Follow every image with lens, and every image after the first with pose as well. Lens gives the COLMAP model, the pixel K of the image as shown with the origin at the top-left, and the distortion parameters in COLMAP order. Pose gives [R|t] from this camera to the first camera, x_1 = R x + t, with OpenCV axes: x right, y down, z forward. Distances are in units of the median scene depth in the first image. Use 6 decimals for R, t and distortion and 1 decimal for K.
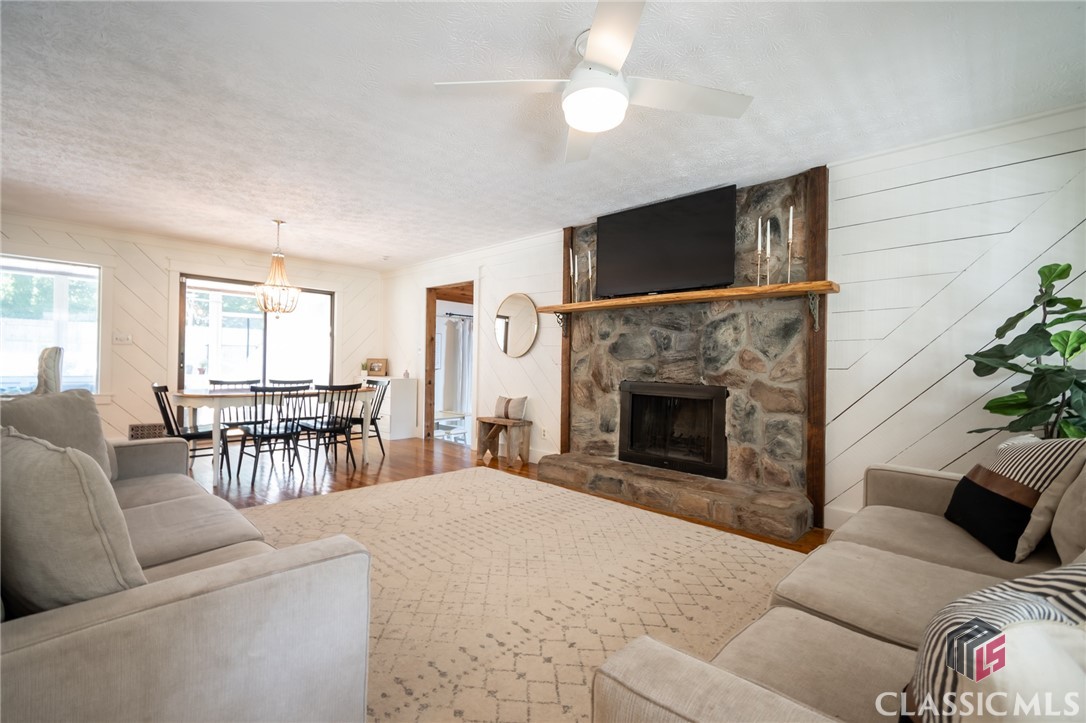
lens RADIAL K [[481.9, 0, 545.4], [0, 481.9, 365.1], [0, 0, 1]] dist [0.010604, -0.005506]
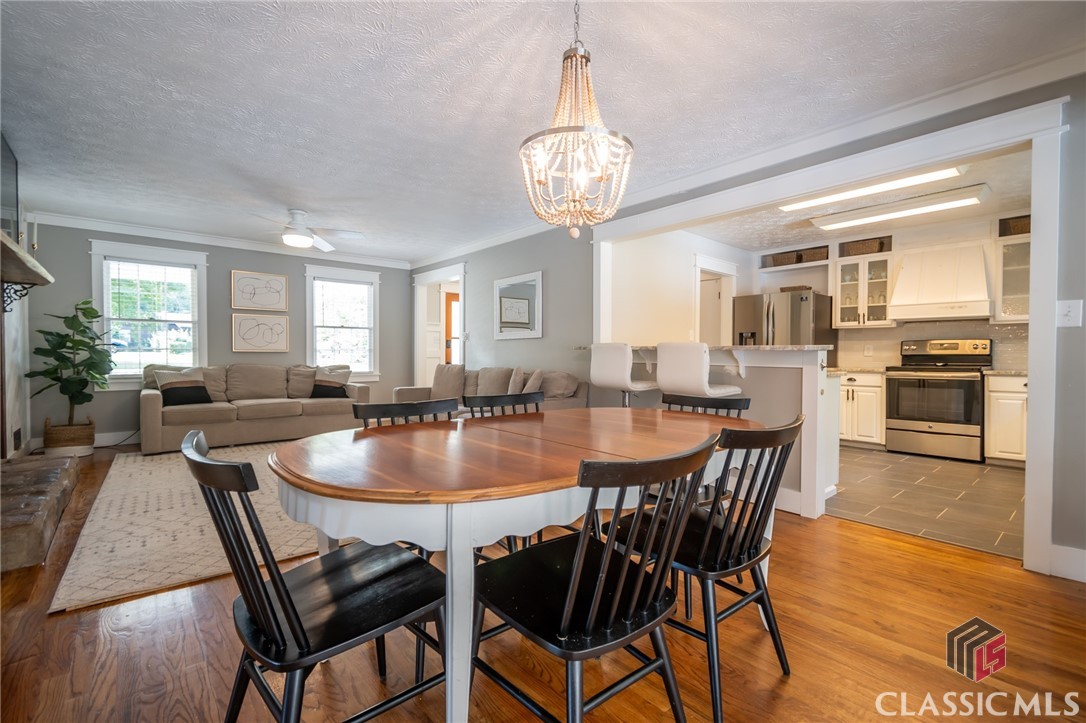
lens RADIAL K [[481.9, 0, 542.3], [0, 481.9, 362.3], [0, 0, 1]] dist [0.010604, -0.005506]
pose [[-0.993134, -0.025183, 0.114241, -0.622953], [-0.022112, 0.999361, 0.028068, -0.011168], [-0.114875, 0.025349, -0.993057, 1.472498]]
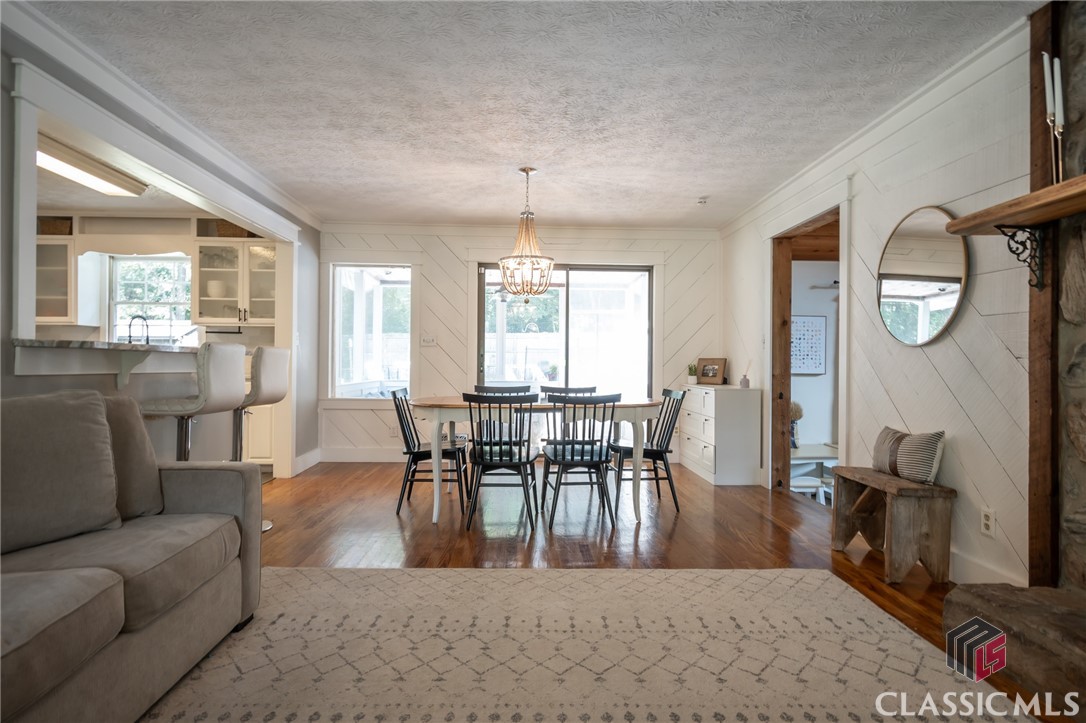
lens RADIAL K [[598.3, 0, 542.8], [0, 598.3, 363.4], [0, 0, 1]] dist [0.004517, -0.002401]
pose [[0.716612, -0.013775, -0.697336, 0.098597], [0.002156, 0.999844, -0.017534, 0.012113], [0.697469, 0.011062, 0.716530, 0.399979]]
